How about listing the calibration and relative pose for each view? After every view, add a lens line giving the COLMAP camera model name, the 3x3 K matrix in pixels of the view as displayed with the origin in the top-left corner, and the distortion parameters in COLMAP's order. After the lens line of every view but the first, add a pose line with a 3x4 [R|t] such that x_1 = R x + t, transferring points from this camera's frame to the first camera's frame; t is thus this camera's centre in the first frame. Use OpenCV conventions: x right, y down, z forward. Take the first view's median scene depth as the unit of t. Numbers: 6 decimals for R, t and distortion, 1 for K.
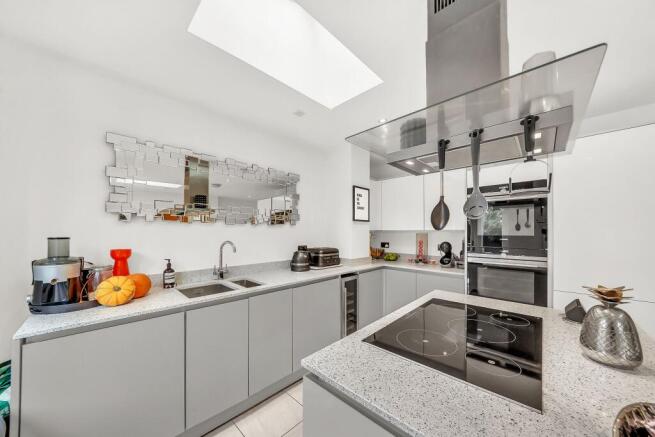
lens RADIAL K [[226.3, 0, 326.6], [0, 226.3, 229.6], [0, 0, 1]] dist [-0.009525, 0.000035]
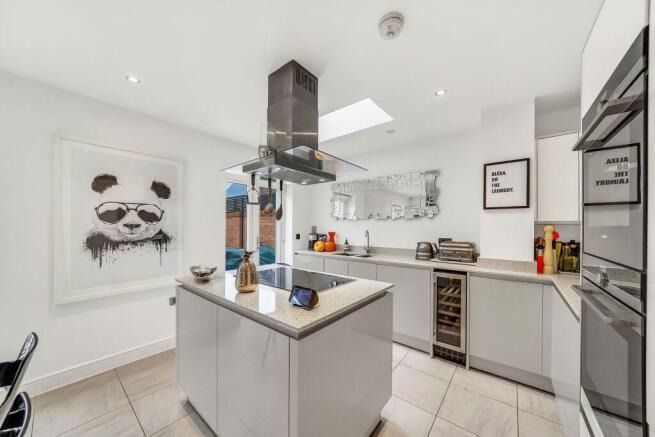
lens RADIAL K [[226.3, 0, 326.6], [0, 226.3, 229.6], [0, 0, 1]] dist [-0.009525, 0.000035]
pose [[0.089885, 0.007759, -0.995922, 0.922595], [0.001275, 0.999968, 0.007905, 0.025607], [0.995951, -0.001980, 0.089872, 0.430372]]
